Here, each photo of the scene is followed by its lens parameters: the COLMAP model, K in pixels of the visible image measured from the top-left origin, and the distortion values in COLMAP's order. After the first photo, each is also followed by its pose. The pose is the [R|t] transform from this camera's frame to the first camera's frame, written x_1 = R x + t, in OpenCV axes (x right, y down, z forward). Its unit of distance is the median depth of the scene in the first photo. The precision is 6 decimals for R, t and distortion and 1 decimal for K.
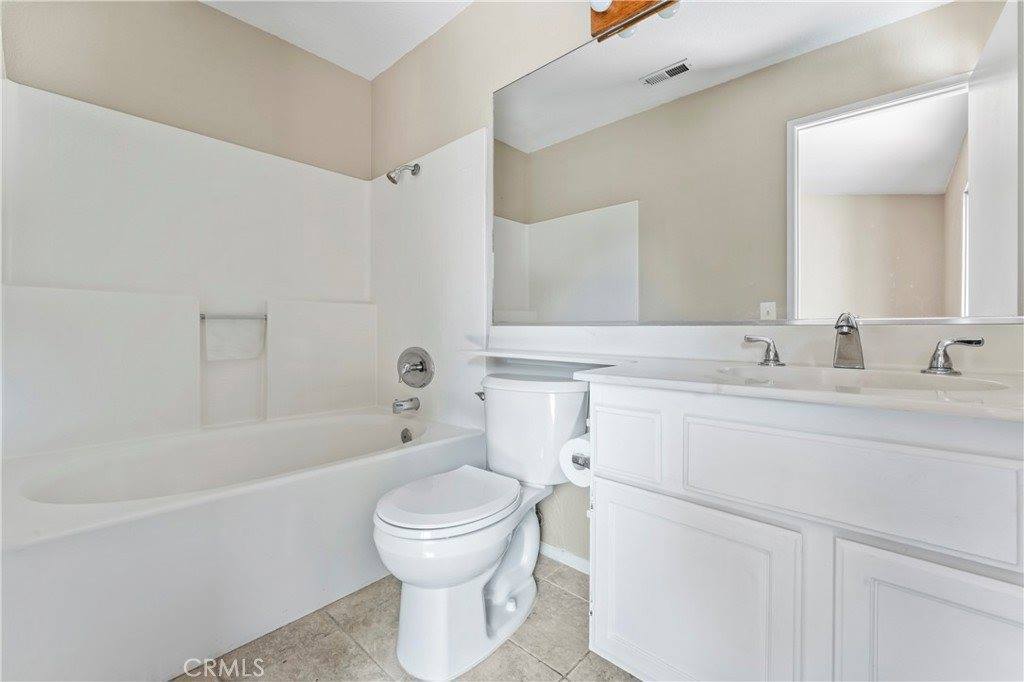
lens RADIAL K [[409.9, 0, 509.6], [0, 409.9, 336.7], [0, 0, 1]] dist [-0.000958, -0.000404]
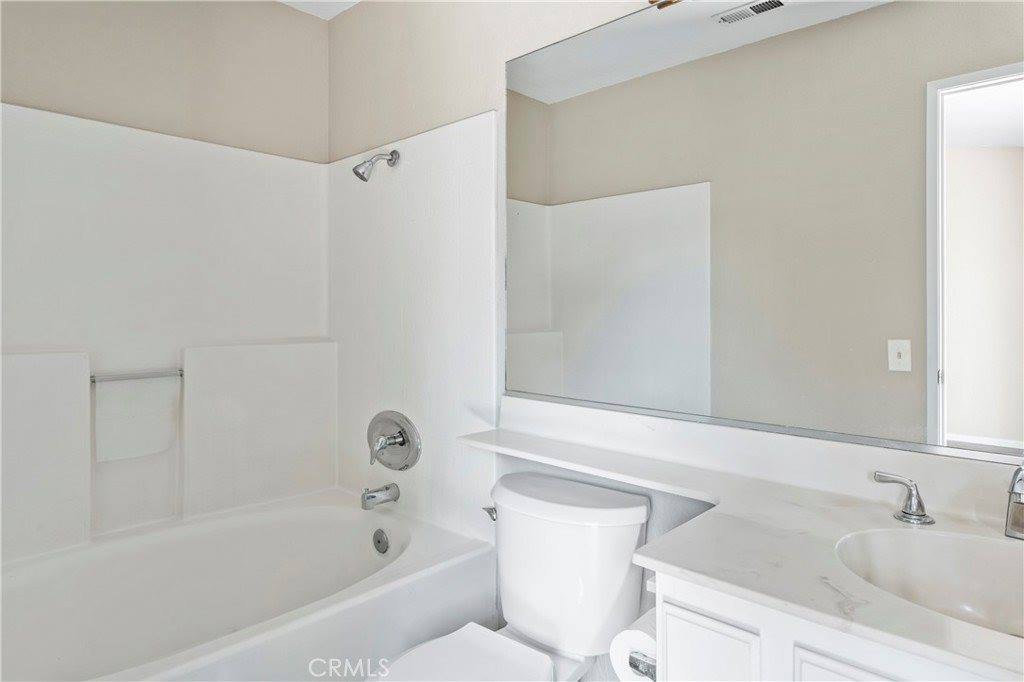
lens RADIAL K [[589.0, 0, 513.7], [0, 589.0, 335.6], [0, 0, 1]] dist [-0.002043, 0.002181]
pose [[0.999943, -0.001650, -0.010537, -0.014228], [0.001639, 0.999998, -0.001070, -0.108012], [0.010539, 0.001053, 0.999944, -0.004769]]
